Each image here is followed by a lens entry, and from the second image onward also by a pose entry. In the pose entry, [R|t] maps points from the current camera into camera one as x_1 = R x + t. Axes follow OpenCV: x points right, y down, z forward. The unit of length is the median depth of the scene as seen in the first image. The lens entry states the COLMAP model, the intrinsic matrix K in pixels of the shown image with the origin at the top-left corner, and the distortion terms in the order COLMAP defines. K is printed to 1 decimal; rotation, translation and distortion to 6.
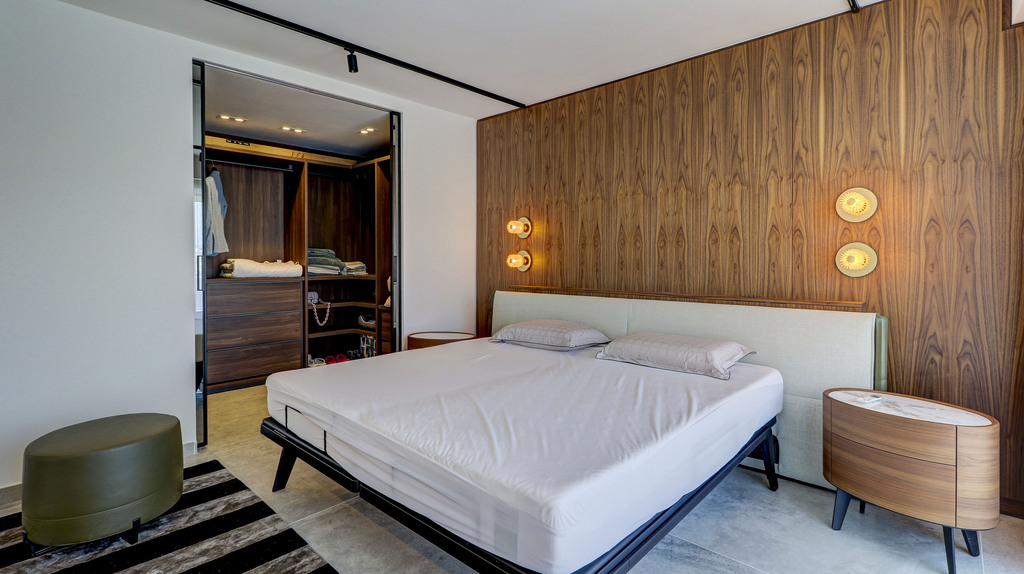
lens RADIAL K [[483.0, 0, 503.2], [0, 483.0, 256.8], [0, 0, 1]] dist [0.010760, -0.006051]
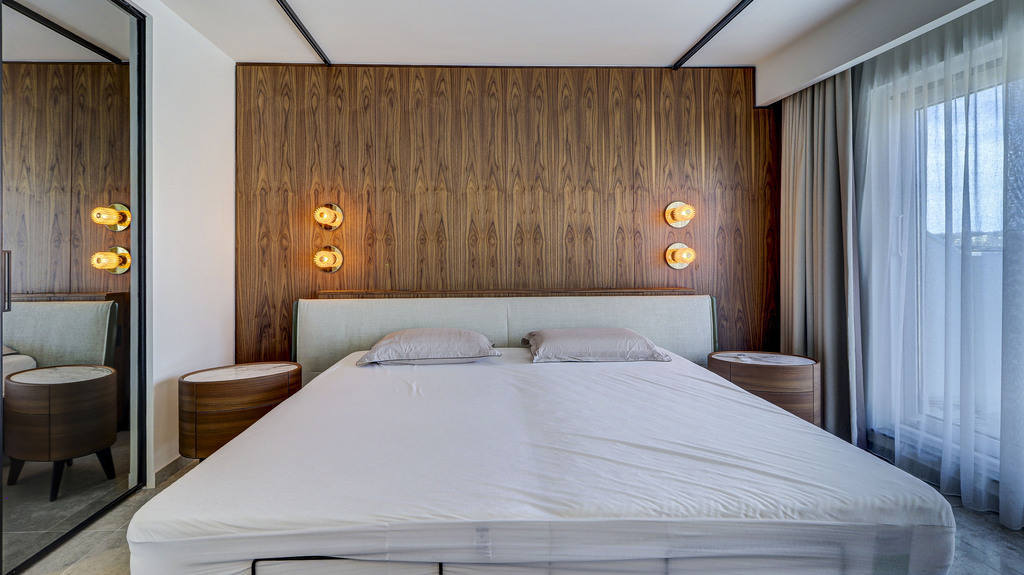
lens RADIAL K [[483.0, 0, 483.0], [0, 483.0, 250.1], [0, 0, 1]] dist [0.010760, -0.006051]
pose [[0.695876, 0.008349, 0.718114, -0.464487], [0.000768, 0.999923, -0.012370, 0.004594], [-0.718162, 0.009160, 0.695816, 0.364645]]
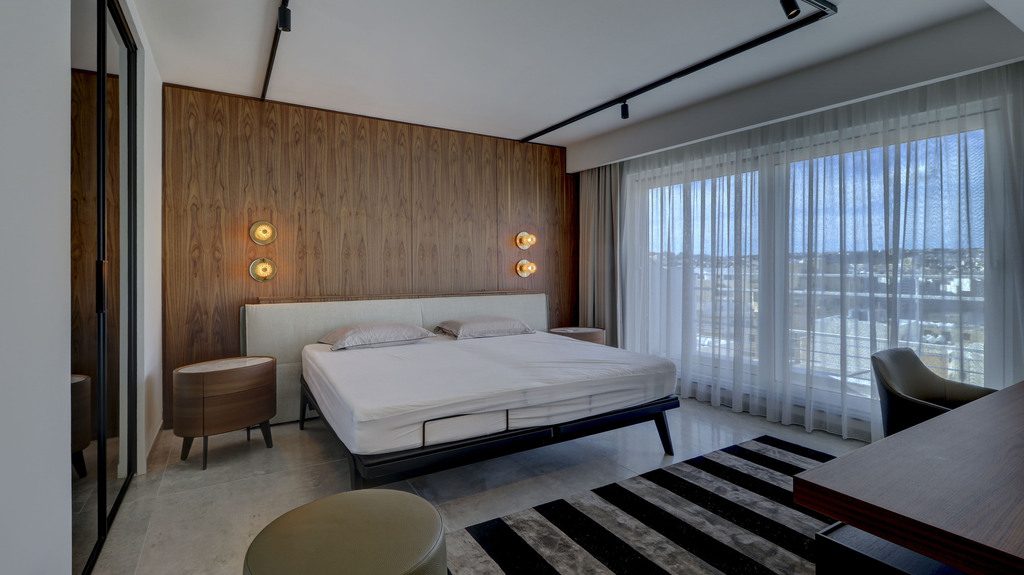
lens RADIAL K [[483.0, 0, 497.7], [0, 483.0, 268.5], [0, 0, 1]] dist [0.010760, -0.006051]
pose [[0.275068, 0.002347, 0.961422, -0.942553], [-0.002565, 0.999995, -0.001707, 0.008233], [-0.961421, -0.001997, 0.275073, 0.439543]]
